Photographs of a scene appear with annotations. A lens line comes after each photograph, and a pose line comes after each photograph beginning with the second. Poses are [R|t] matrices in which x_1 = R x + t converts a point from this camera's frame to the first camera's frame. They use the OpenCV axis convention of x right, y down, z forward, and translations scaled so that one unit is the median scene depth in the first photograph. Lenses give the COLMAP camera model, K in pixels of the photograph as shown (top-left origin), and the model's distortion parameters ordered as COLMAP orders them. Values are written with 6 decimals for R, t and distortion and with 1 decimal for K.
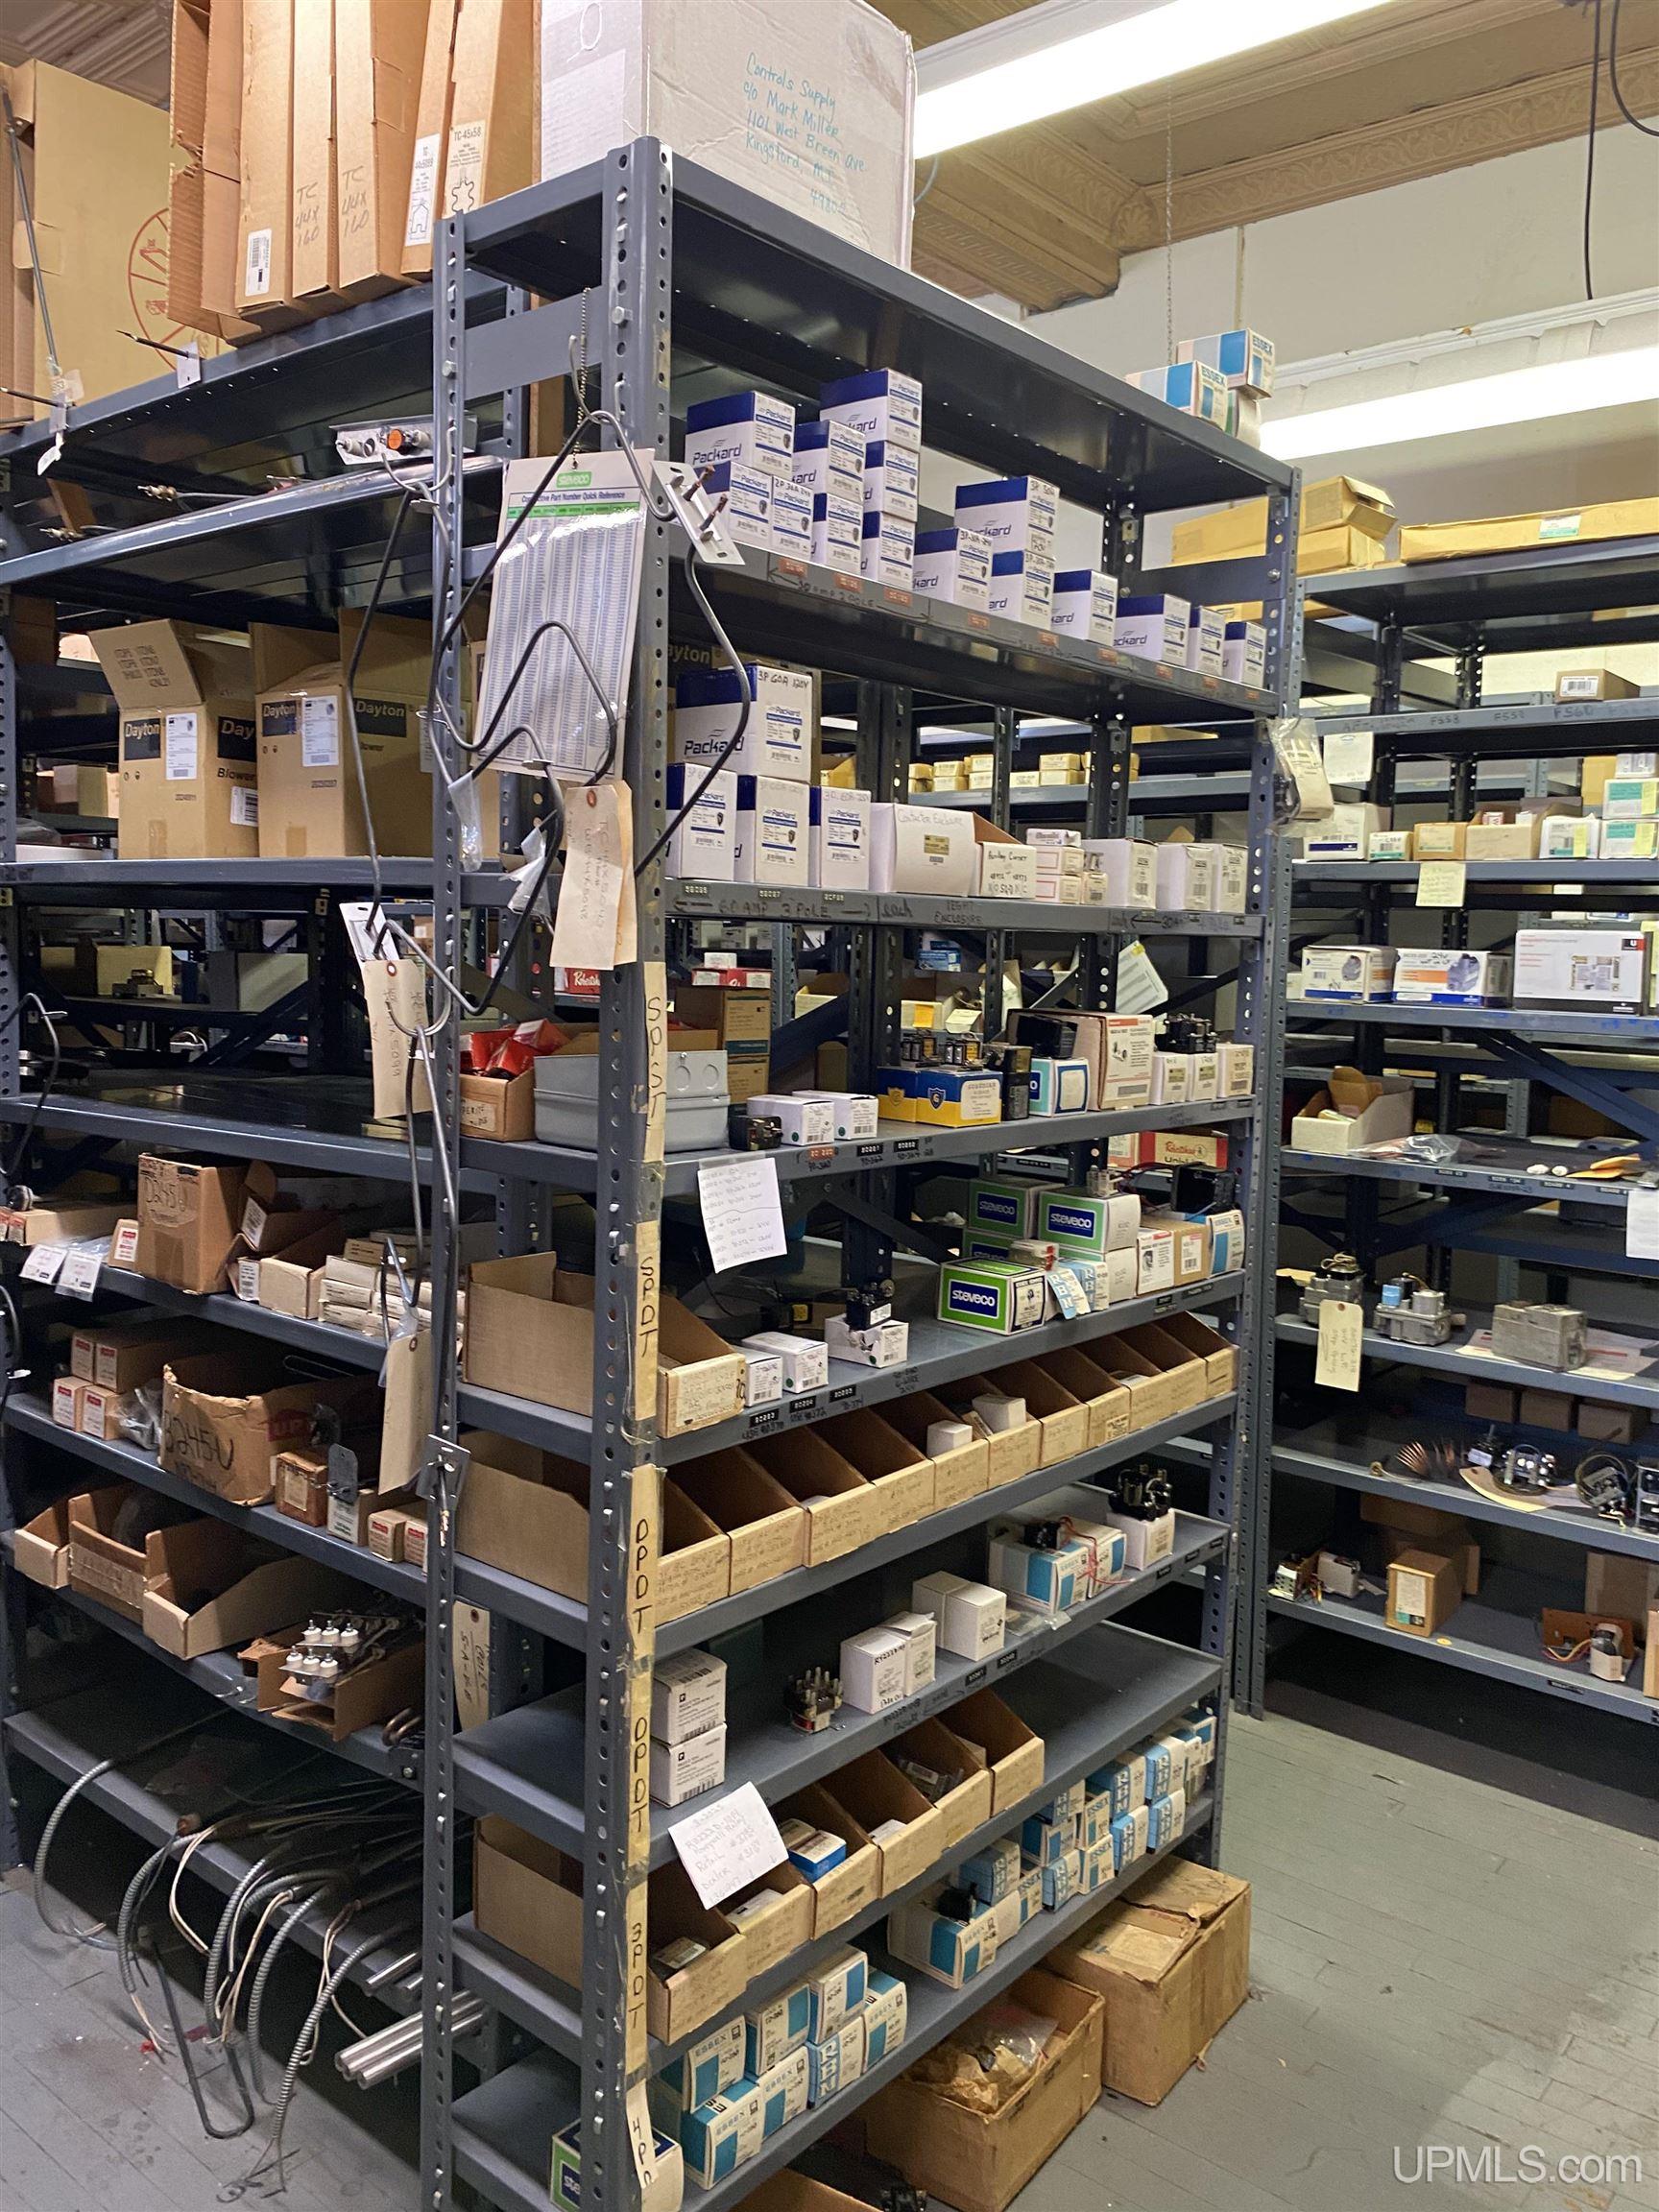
lens RADIAL K [[1705.9, 0, 852.3], [0, 1705.9, 1087.3], [0, 0, 1]] dist [0.007984, -0.013335]
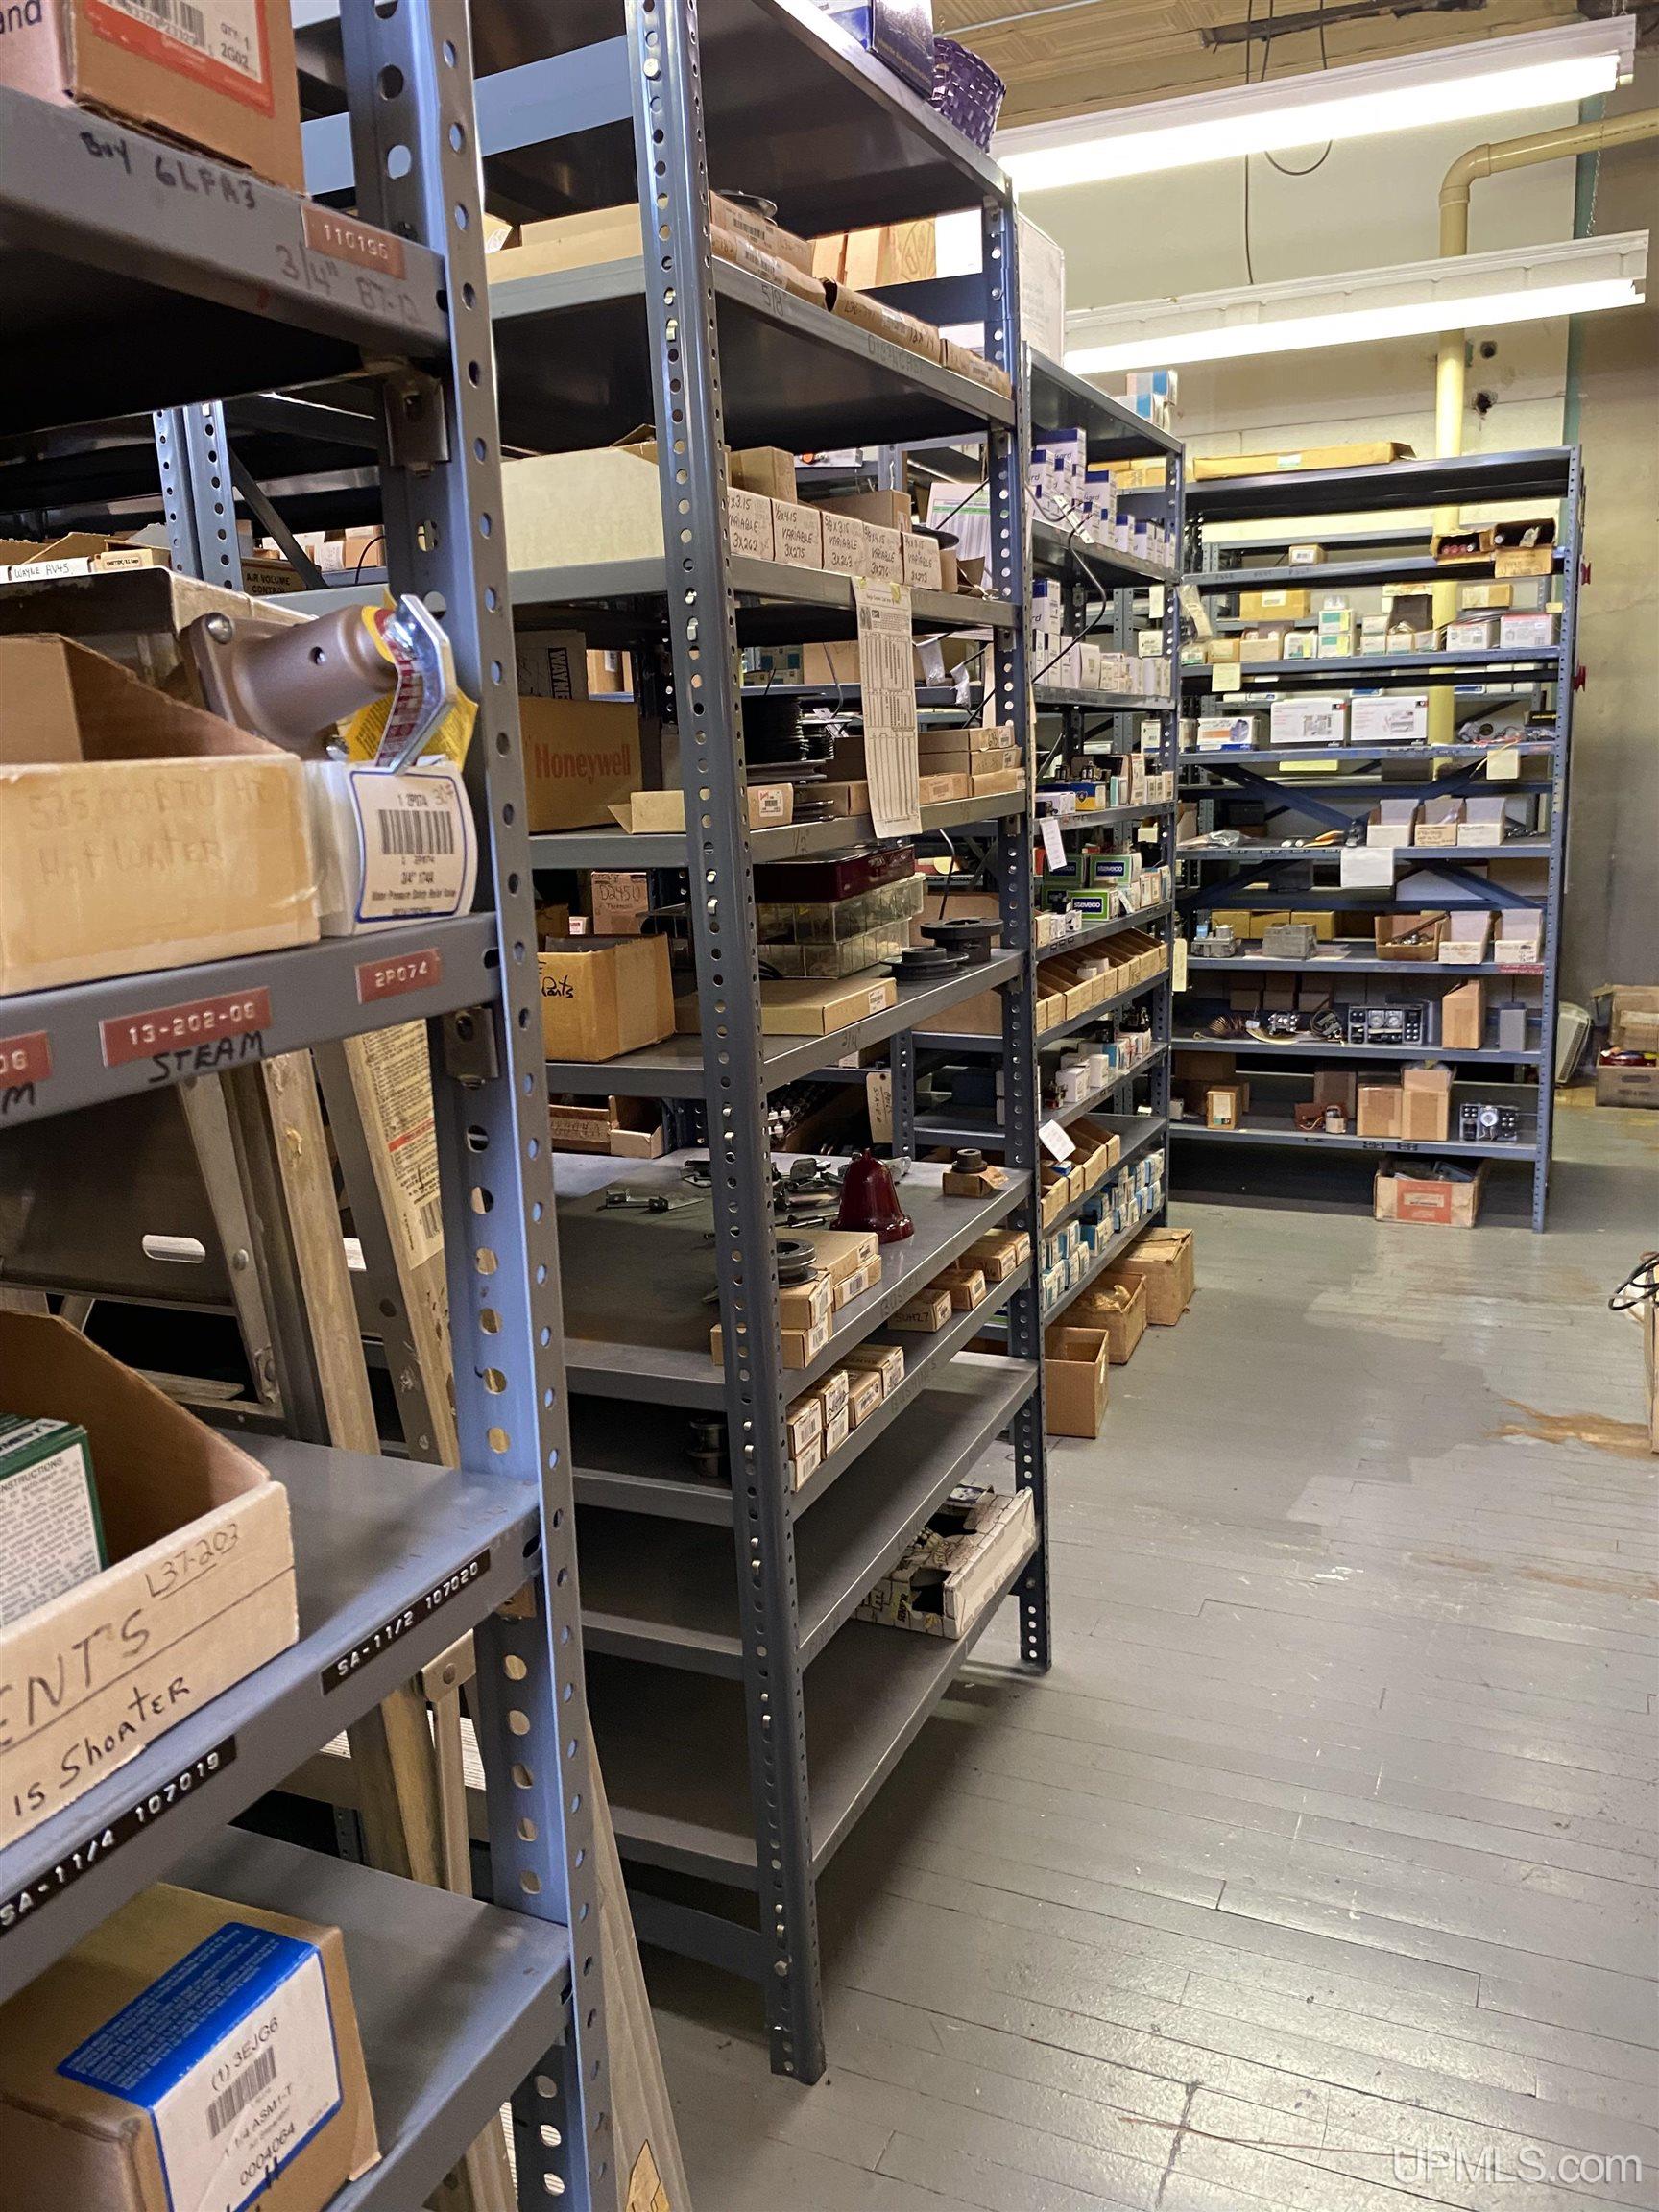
lens RADIAL K [[1705.9, 0, 809.9], [0, 1705.9, 1111.4], [0, 0, 1]] dist [0.007984, -0.013335]
pose [[0.966393, -0.107507, 0.233508, -0.515536], [0.080351, 0.989165, 0.122868, 0.067587], [-0.244187, -0.099976, 0.964561, -0.592218]]
